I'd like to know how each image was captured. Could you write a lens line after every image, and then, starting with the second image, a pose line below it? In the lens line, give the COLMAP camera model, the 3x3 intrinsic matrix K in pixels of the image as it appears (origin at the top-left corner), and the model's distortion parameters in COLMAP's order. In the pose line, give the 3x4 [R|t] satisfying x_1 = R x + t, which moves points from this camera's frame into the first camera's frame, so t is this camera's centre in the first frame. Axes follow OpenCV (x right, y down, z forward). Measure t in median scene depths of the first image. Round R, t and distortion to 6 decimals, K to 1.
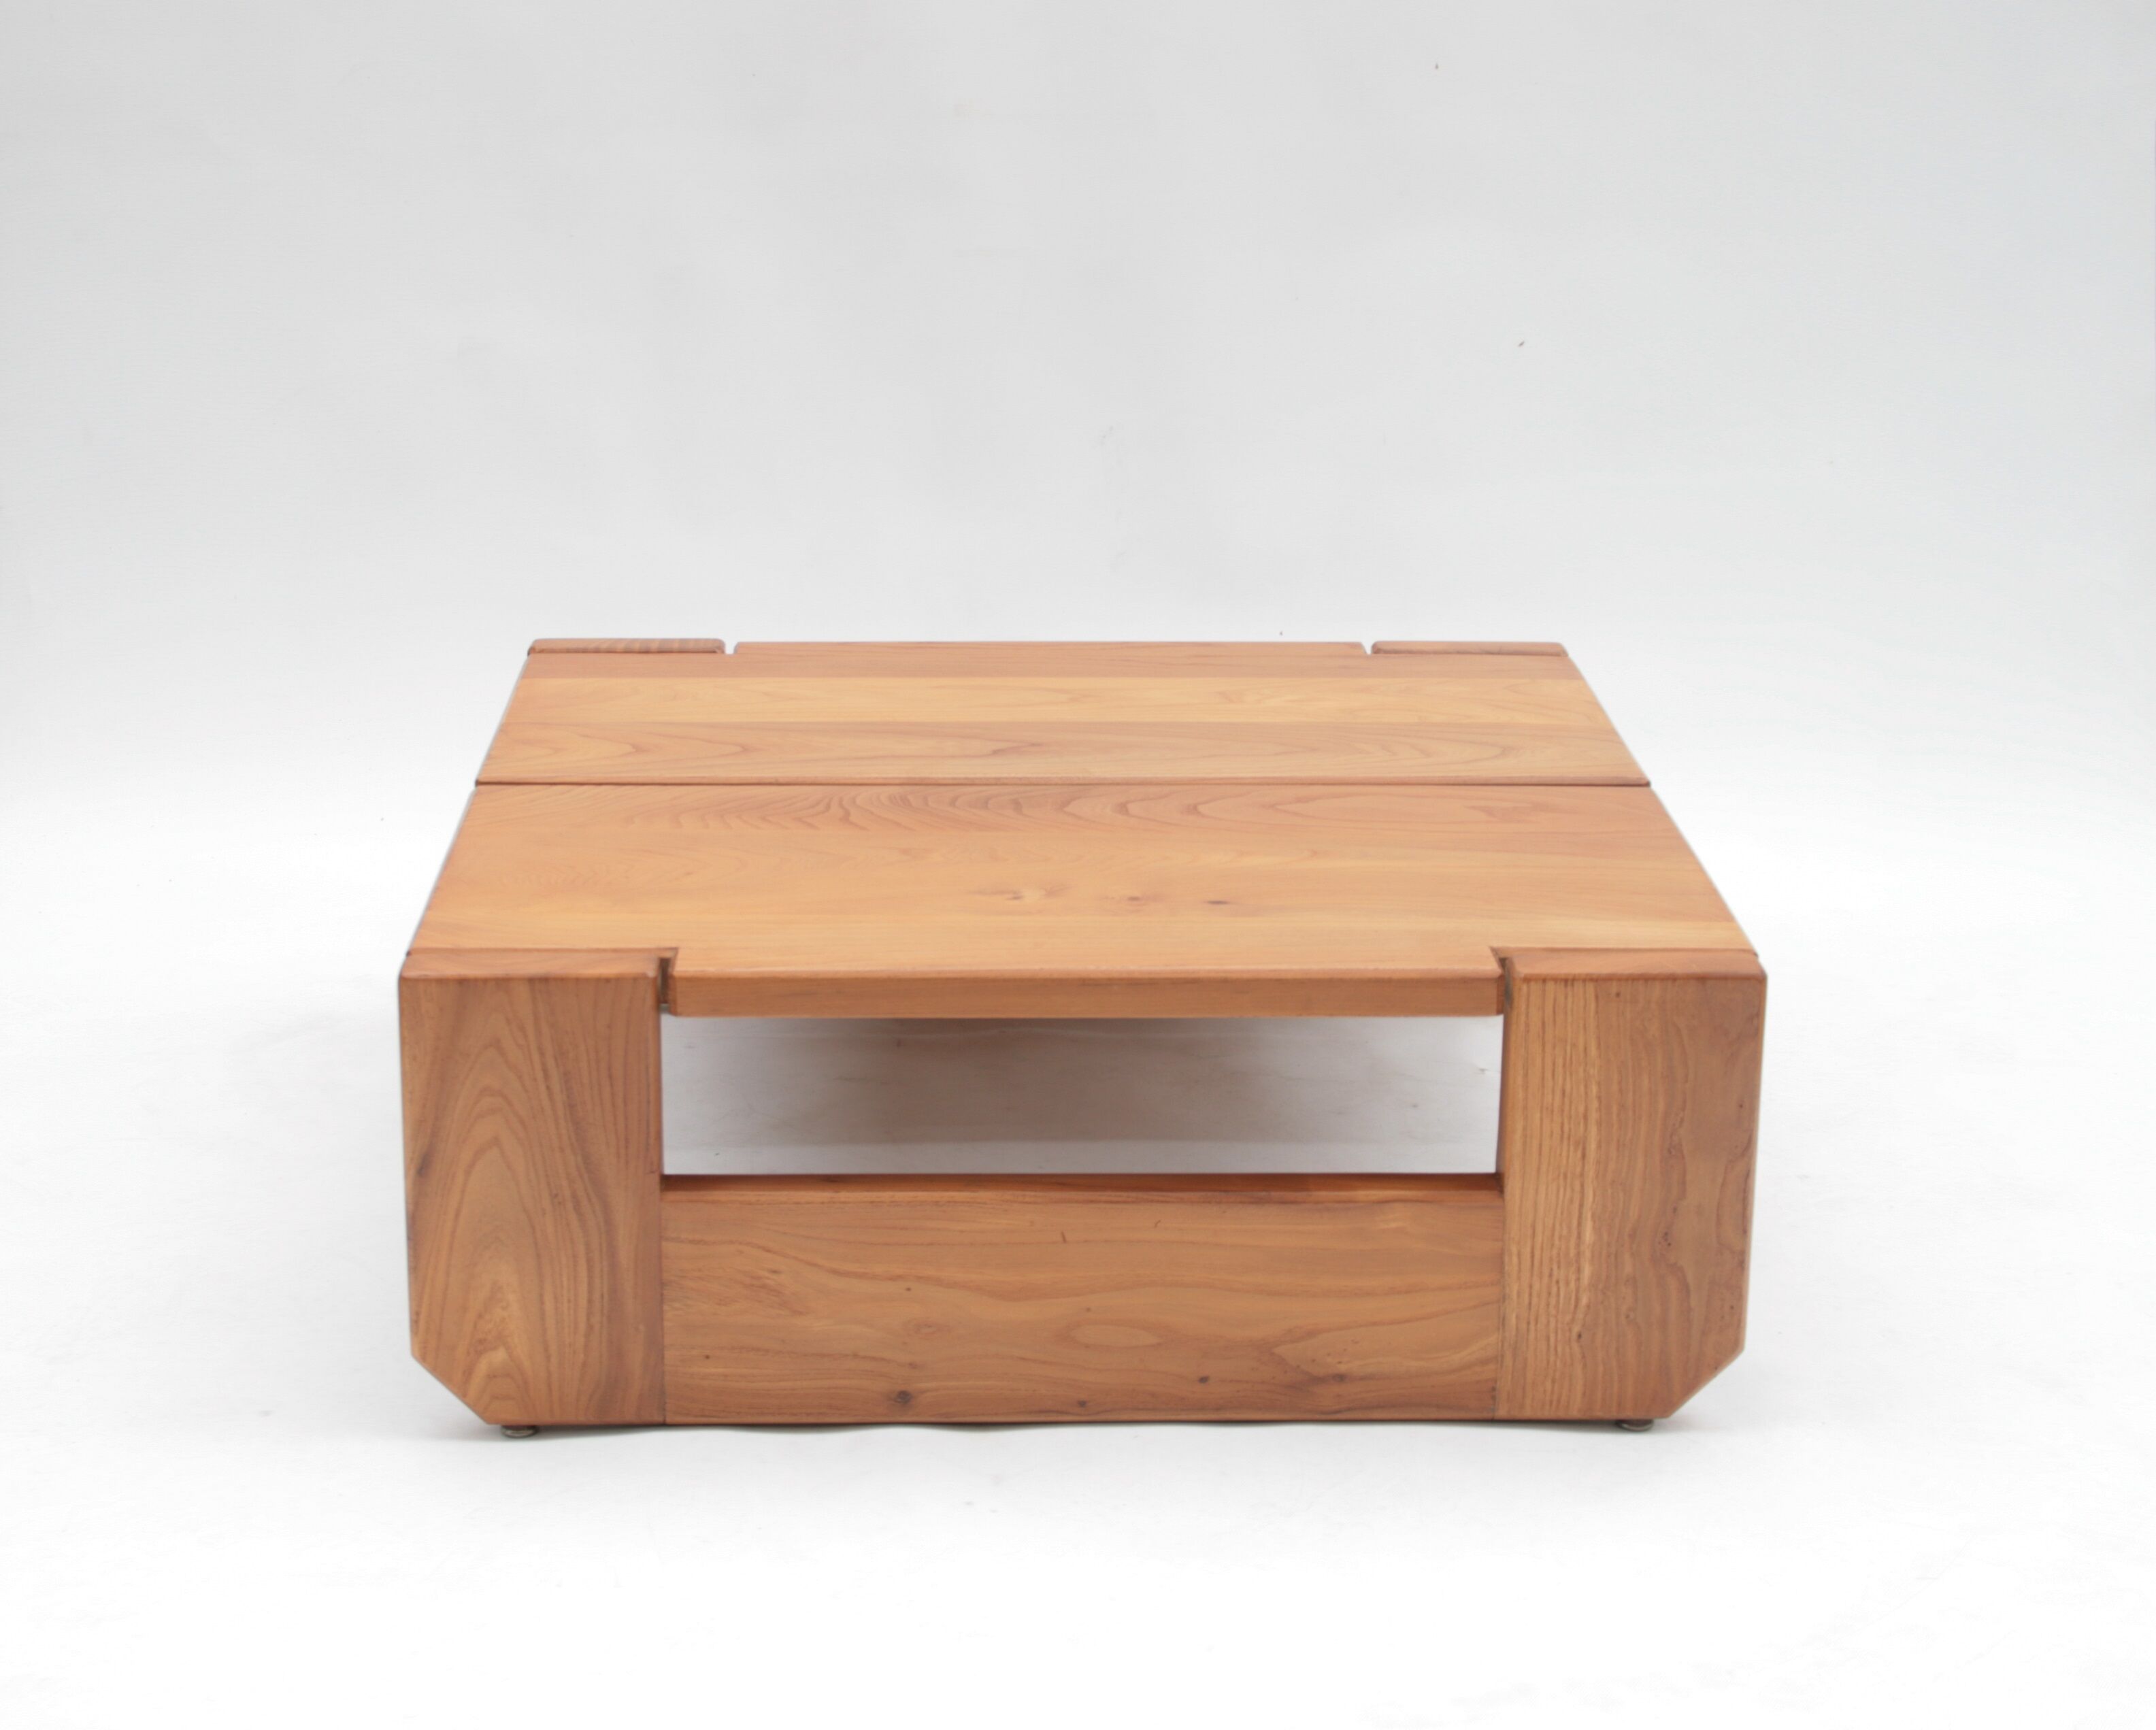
lens RADIAL K [[3994.6, 0, 1032.8], [0, 3994.6, 862.9], [0, 0, 1]] dist [0.095430, 0.093393]
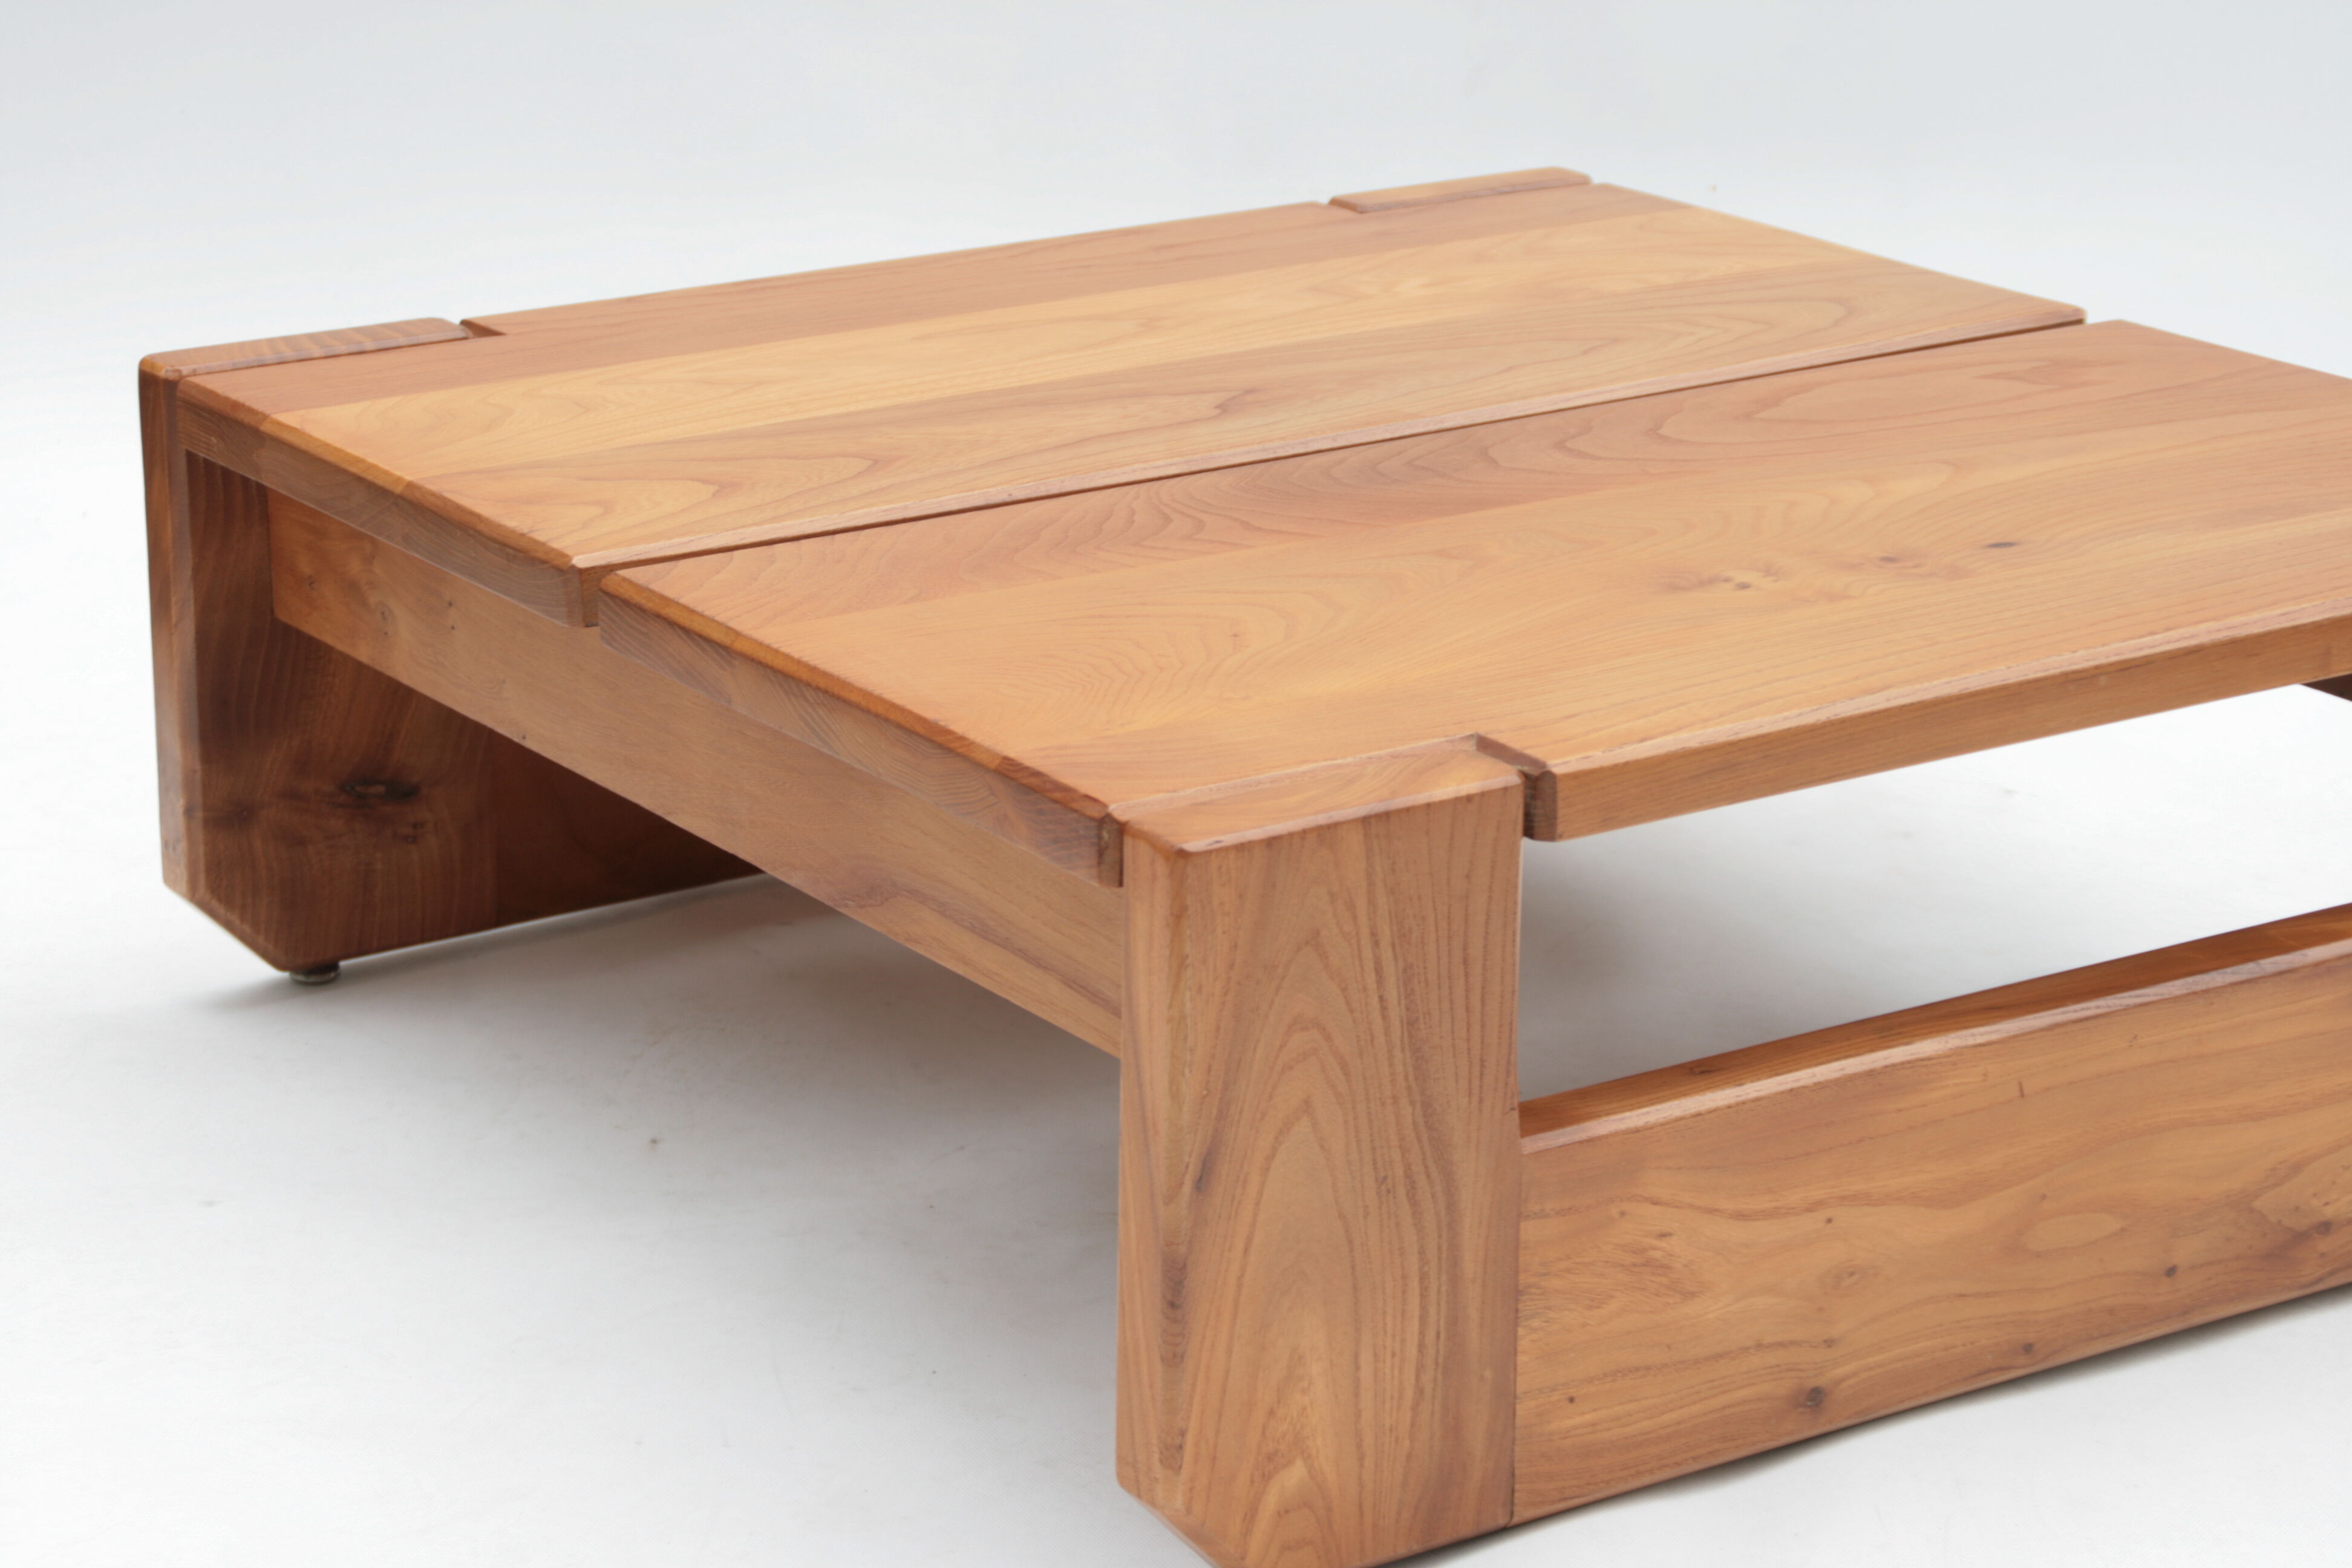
lens RADIAL K [[5625.0, 0, 1176.0], [0, 5625.0, 784.0], [0, 0, 1]] dist [0.419034, 0.873501]
pose [[0.834589, -0.165554, 0.525408, -0.566279], [0.154272, 0.985849, 0.065582, -0.033481], [-0.528831, 0.026322, 0.848319, 0.304823]]
